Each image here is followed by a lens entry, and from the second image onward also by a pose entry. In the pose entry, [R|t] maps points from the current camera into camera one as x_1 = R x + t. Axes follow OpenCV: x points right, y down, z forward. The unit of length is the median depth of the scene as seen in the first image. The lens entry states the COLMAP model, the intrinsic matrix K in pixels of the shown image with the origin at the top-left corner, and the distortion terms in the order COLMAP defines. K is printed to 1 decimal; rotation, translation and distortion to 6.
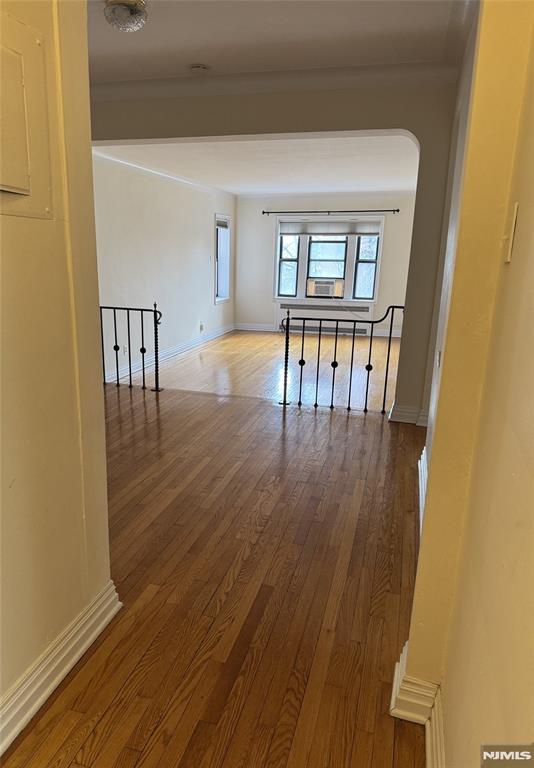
lens RADIAL K [[544.2, 0, 238.7], [0, 544.2, 389.2], [0, 0, 1]] dist [0.096445, -0.000077]
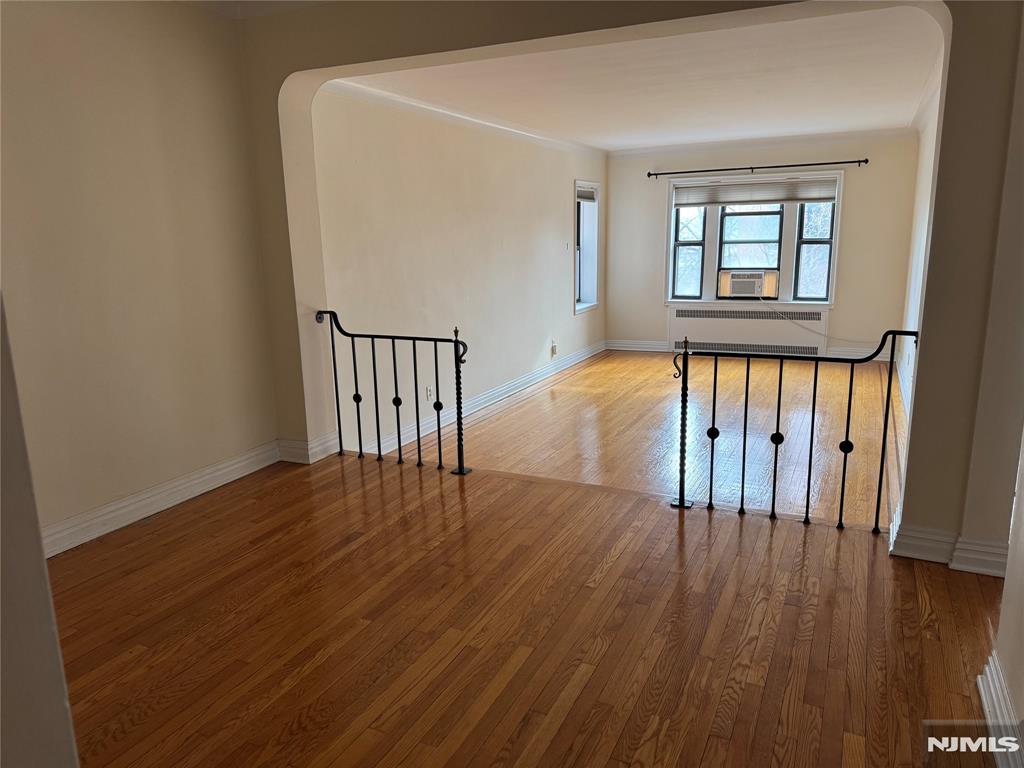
lens RADIAL K [[729.3, 0, 504.9], [0, 729.3, 384.6], [0, 0, 1]] dist [0.046155, -0.046787]
pose [[0.987317, -0.005762, -0.158655, 0.013387], [-0.001024, 0.999089, -0.042659, -0.033907], [0.158756, 0.042280, 0.986412, 0.123527]]
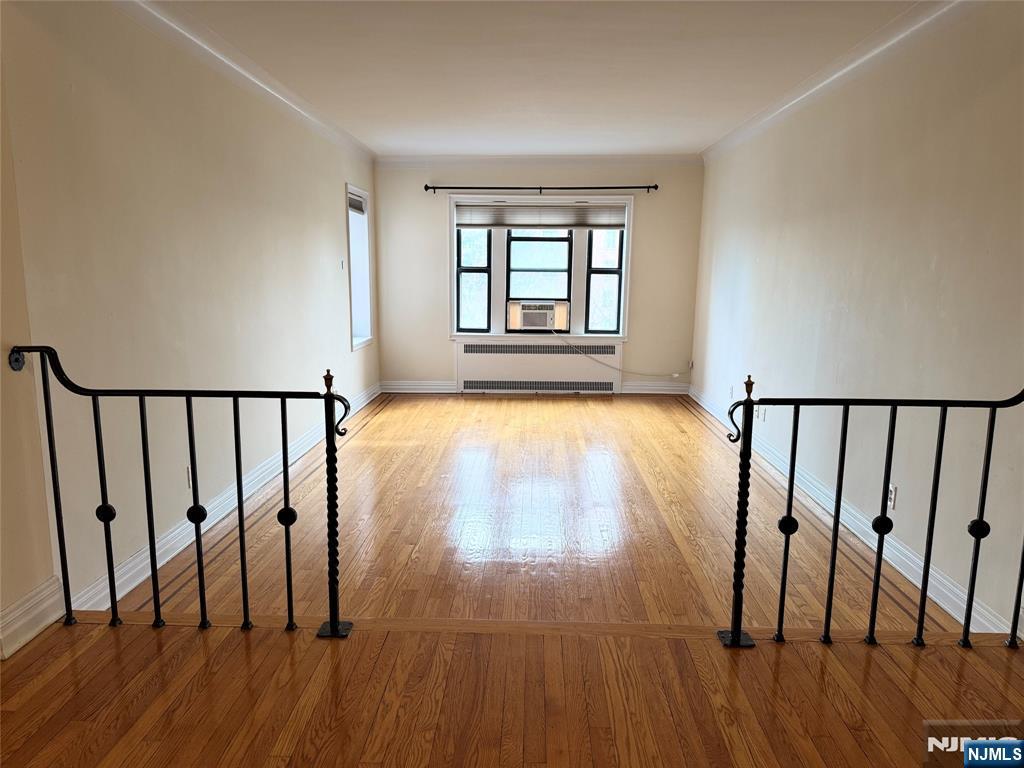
lens RADIAL K [[729.3, 0, 511.3], [0, 729.3, 394.0], [0, 0, 1]] dist [0.046155, -0.046787]
pose [[0.964543, -0.053346, 0.258480, -0.086925], [0.073269, 0.994987, -0.068065, -0.058129], [-0.253553, 0.084590, 0.963616, 0.300240]]
